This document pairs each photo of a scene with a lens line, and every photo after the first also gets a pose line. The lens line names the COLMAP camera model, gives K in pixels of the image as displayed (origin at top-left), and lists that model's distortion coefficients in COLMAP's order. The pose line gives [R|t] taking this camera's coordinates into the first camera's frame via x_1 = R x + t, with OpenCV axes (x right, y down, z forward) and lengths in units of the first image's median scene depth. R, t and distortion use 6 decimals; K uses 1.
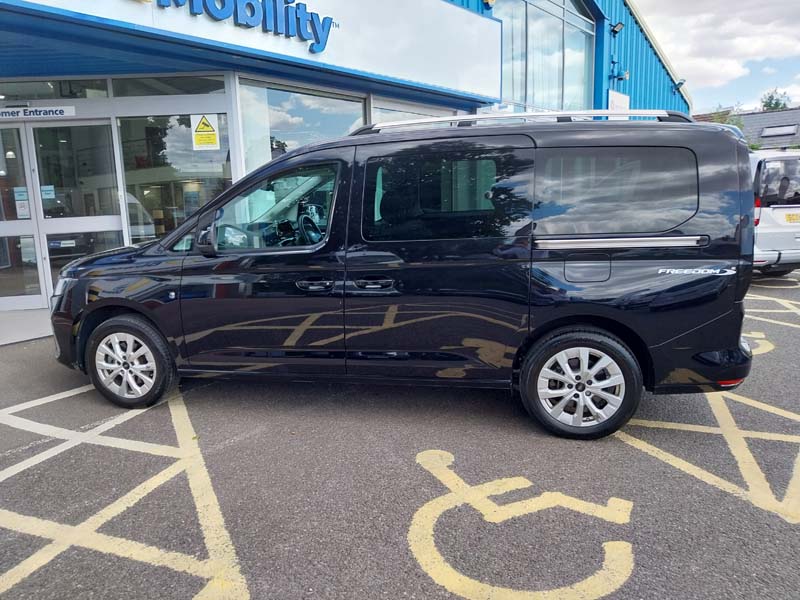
lens RADIAL K [[626.8, 0, 375.5], [0, 626.8, 298.8], [0, 0, 1]] dist [-0.004647, -0.005228]
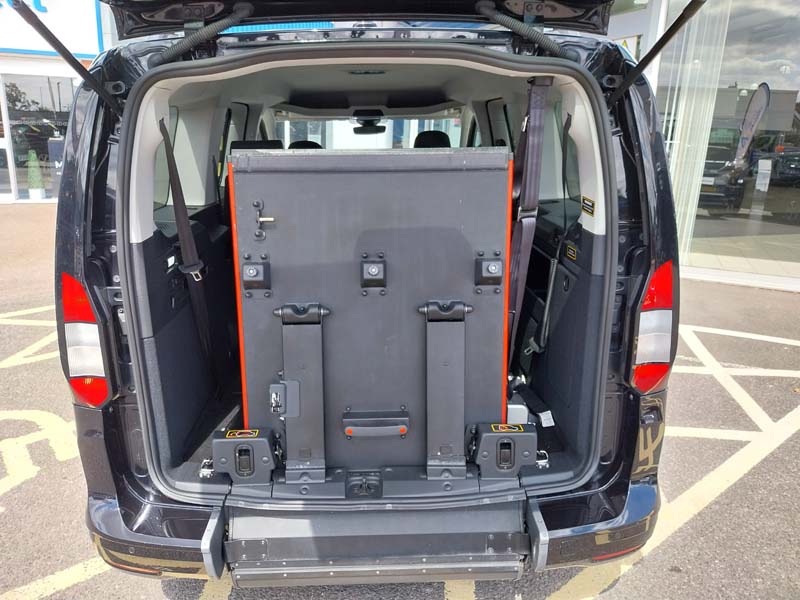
lens RADIAL K [[604.2, 0, 391.5], [0, 604.2, 311.2], [0, 0, 1]] dist [0.027033, -0.039174]
pose [[0.264765, 0.326504, -0.907356, 0.982494], [-0.197178, 0.939385, 0.280493, -0.237231], [0.943939, 0.104646, 0.313096, 0.993793]]
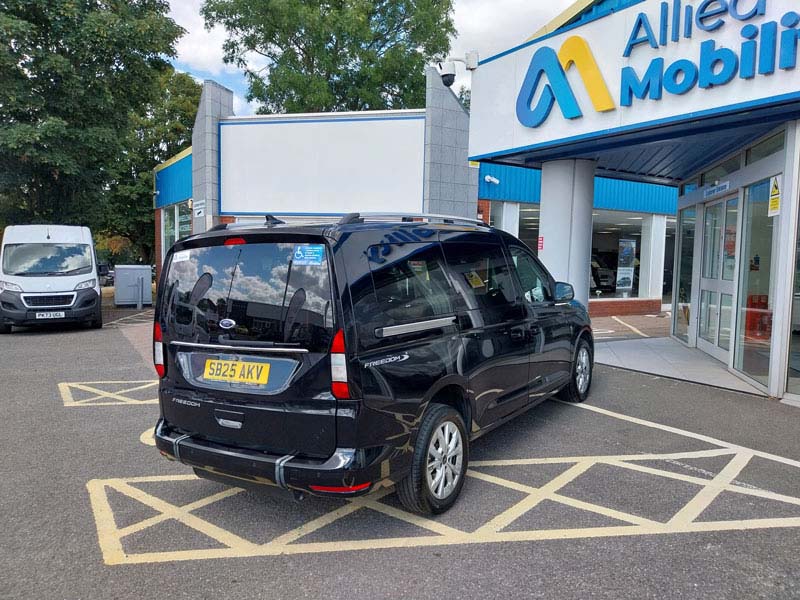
lens RADIAL K [[611.0, 0, 400.0], [0, 611.0, 300.0], [0, 0, 1]] dist [0.001205, -0.001733]
pose [[-0.340559, 0.108907, -0.933894, 1.404810], [-0.146077, 0.975079, 0.166979, -0.383676], [0.928806, 0.193287, -0.316163, 1.648802]]
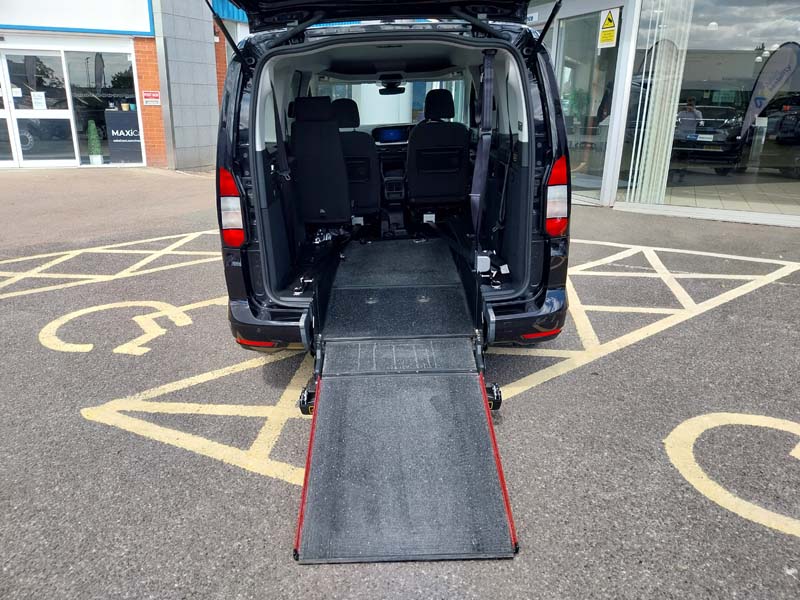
lens RADIAL K [[597.6, 0, 397.5], [0, 597.6, 307.6], [0, 0, 1]] dist [0.078111, -0.142620]
pose [[0.238305, 0.362569, -0.900974, 1.318249], [-0.178055, 0.928287, 0.326465, -0.221386], [0.954729, 0.082625, 0.285773, 0.918785]]
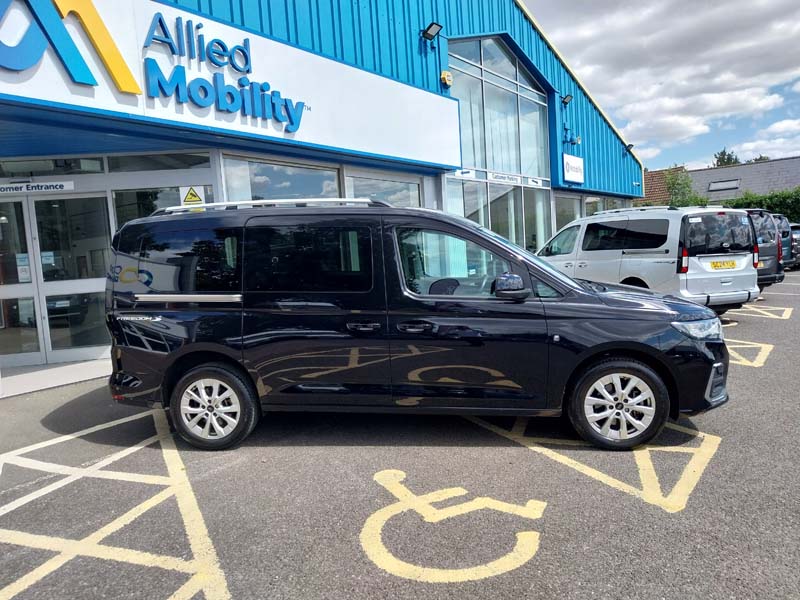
lens RADIAL K [[604.2, 0, 391.5], [0, 604.2, 311.2], [0, 0, 1]] dist [0.027033, -0.039174]
pose [[0.998639, -0.026470, 0.044932, 0.052764], [0.029314, 0.997529, -0.063847, 0.015718], [-0.043131, 0.065077, 0.996948, -0.152183]]
